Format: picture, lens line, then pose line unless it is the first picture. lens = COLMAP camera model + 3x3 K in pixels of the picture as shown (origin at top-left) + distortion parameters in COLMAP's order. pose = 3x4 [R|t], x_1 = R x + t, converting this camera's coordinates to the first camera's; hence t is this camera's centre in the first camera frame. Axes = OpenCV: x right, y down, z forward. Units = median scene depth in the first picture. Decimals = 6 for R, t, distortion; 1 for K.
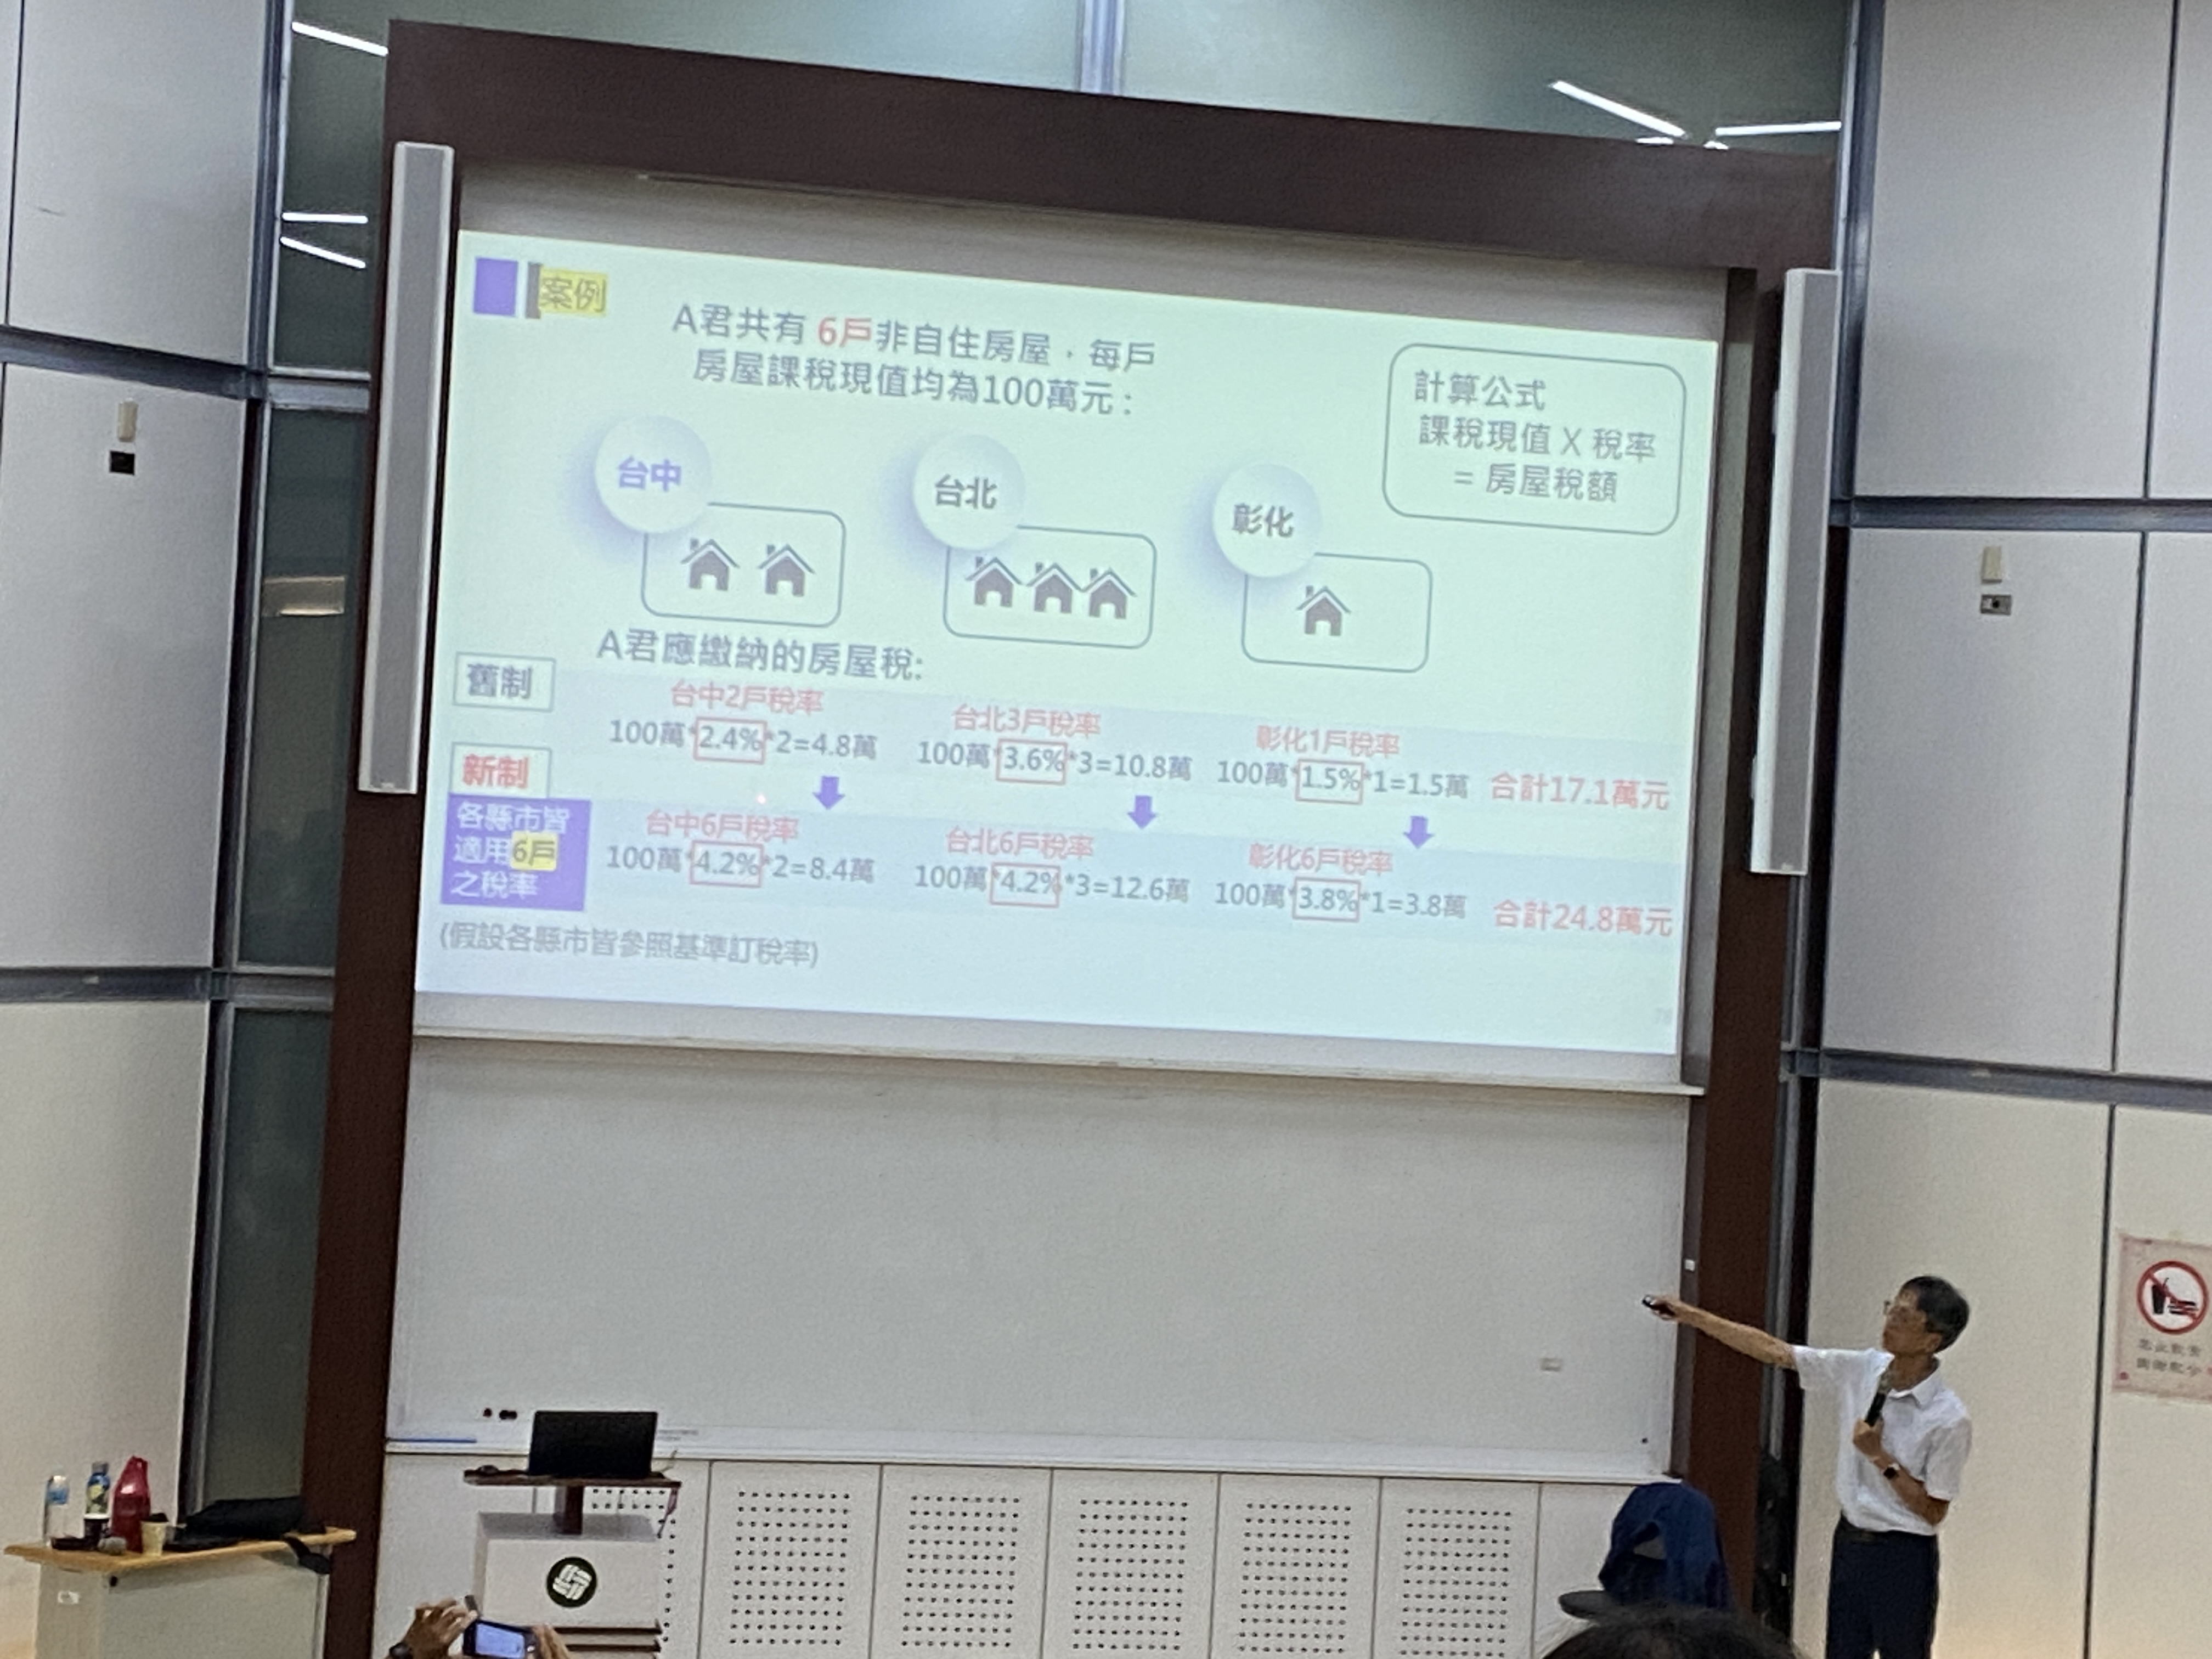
lens RADIAL K [[4656.8, 0, 1157.3], [0, 4656.8, 790.6], [0, 0, 1]] dist [0.080291, 0.000000]
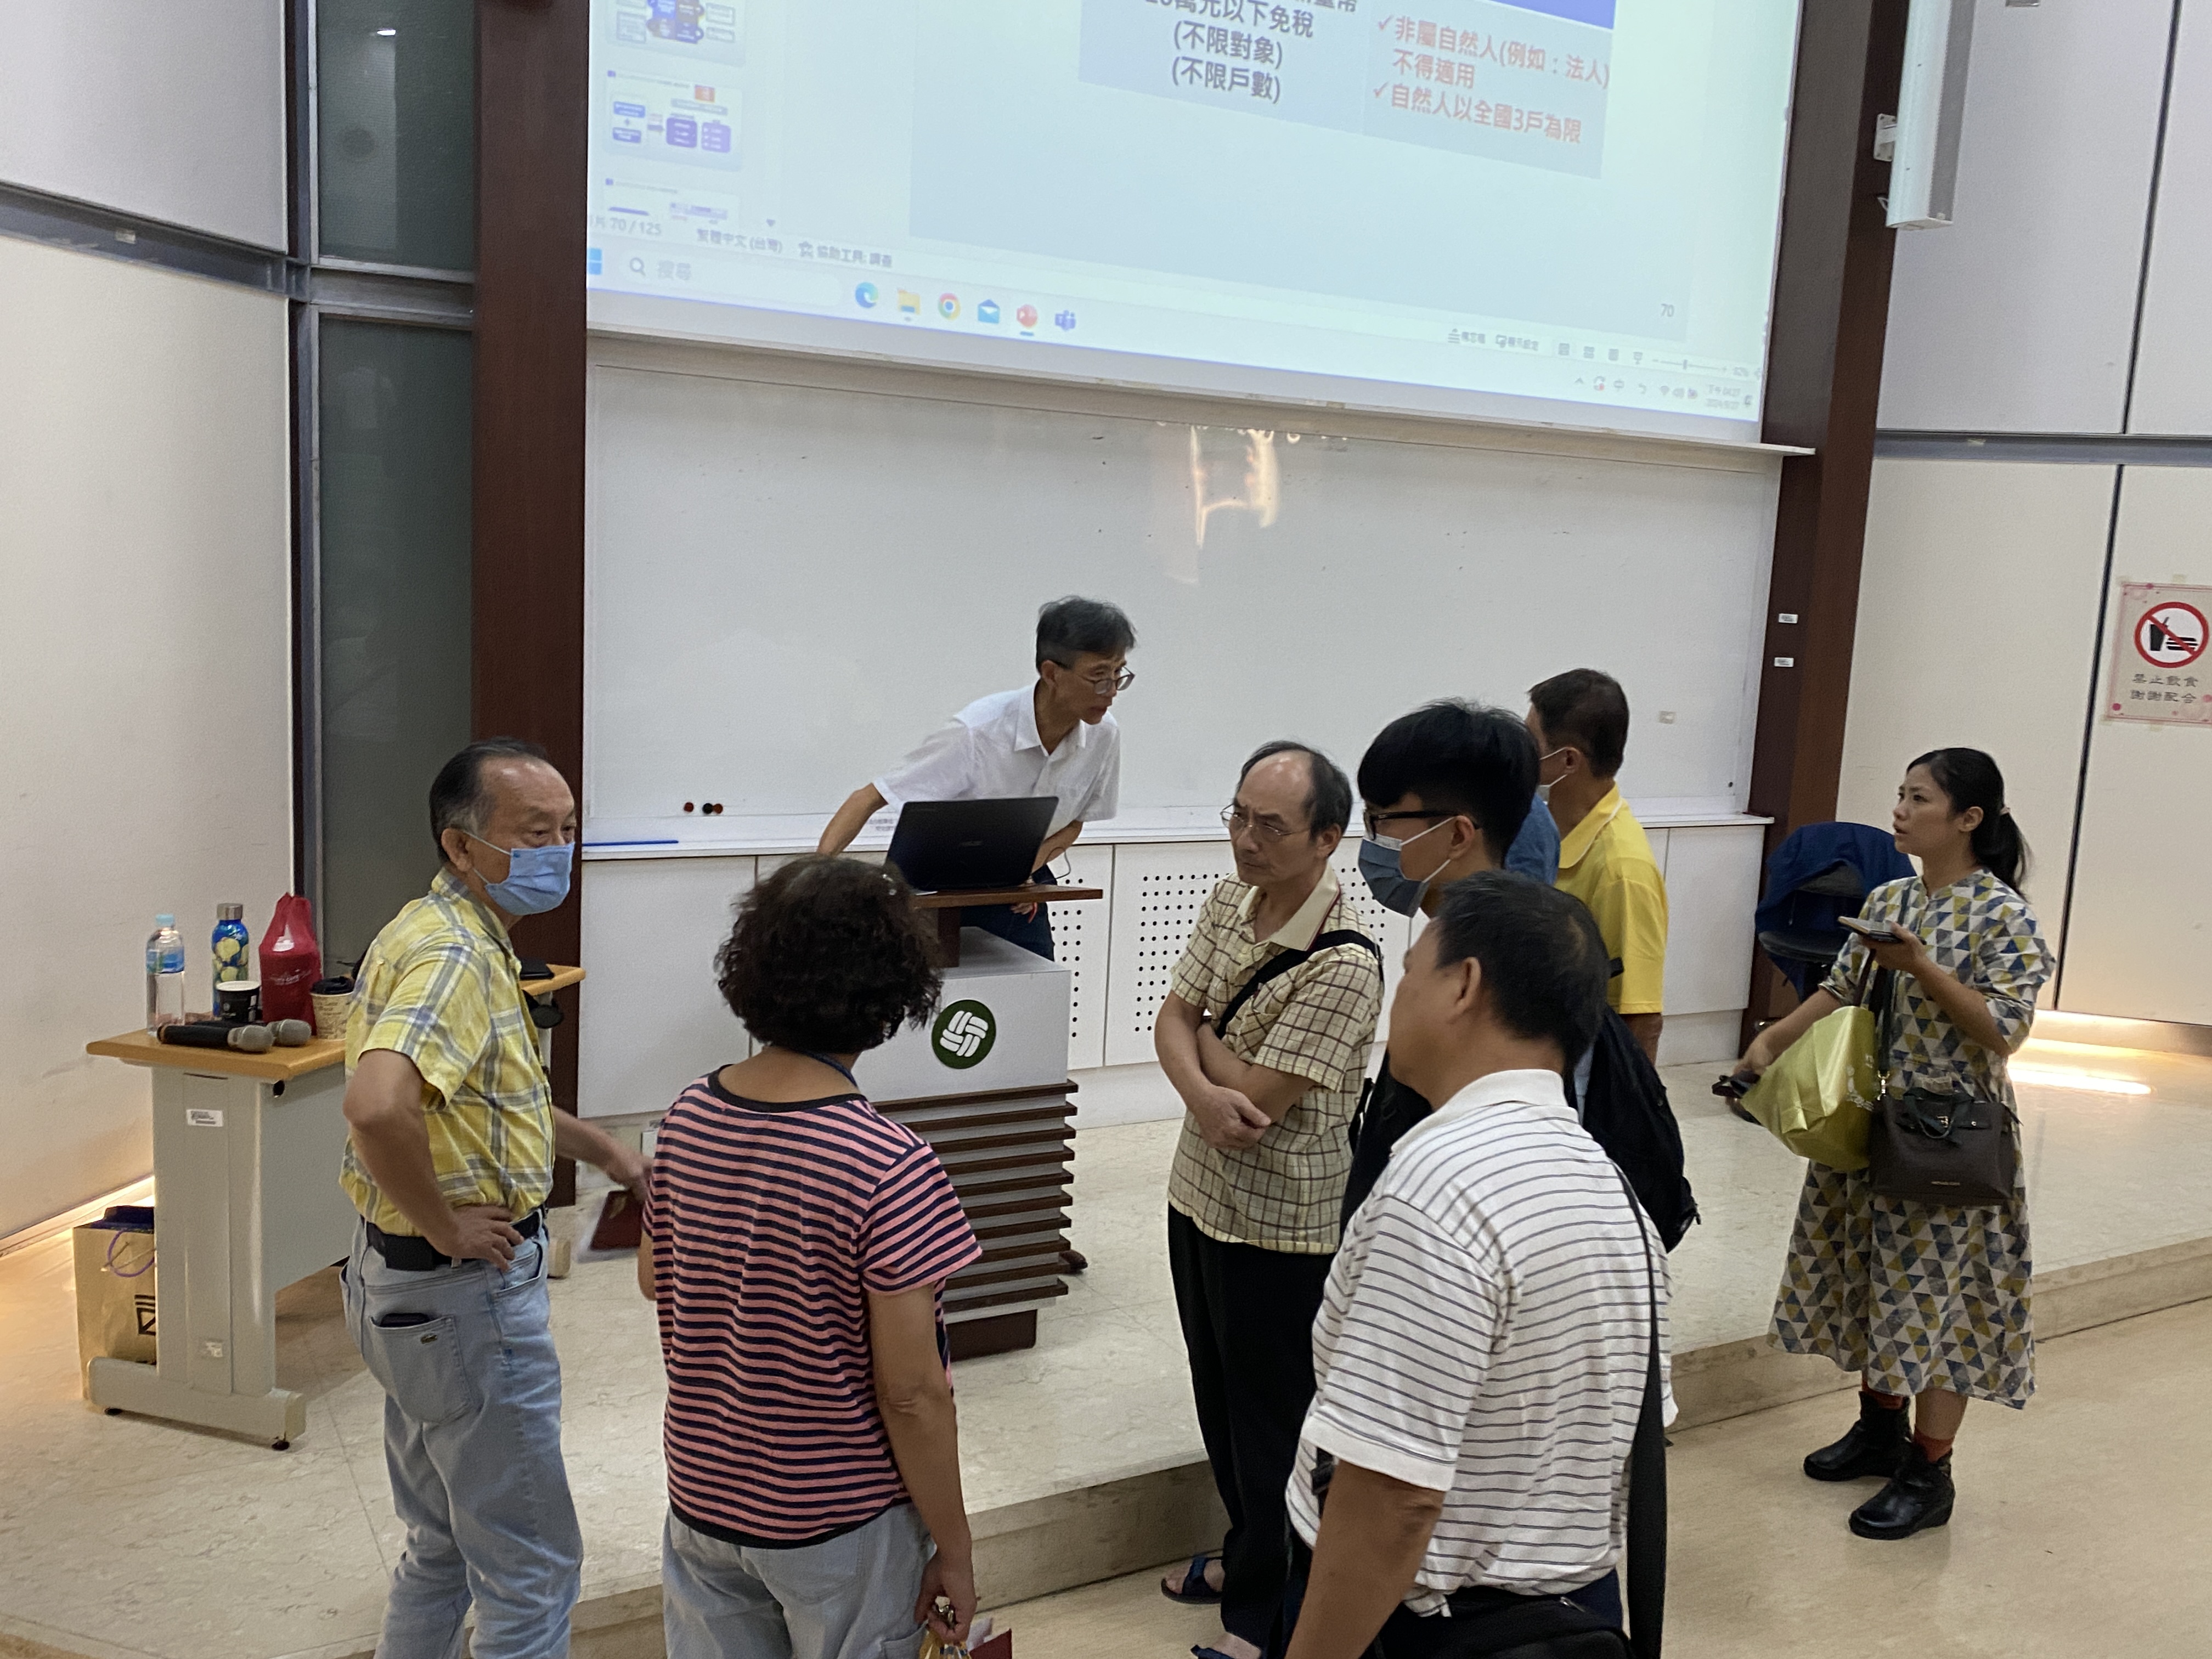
lens RADIAL K [[1911.3, 0, 1095.4], [0, 1911.3, 815.6], [0, 0, 1]] dist [0.010051, 0.007206]
pose [[0.957533, -0.048263, 0.284254, -0.168922], [0.005569, 0.988802, 0.149128, 0.083092], [-0.288269, -0.141212, 0.947080, 0.647992]]
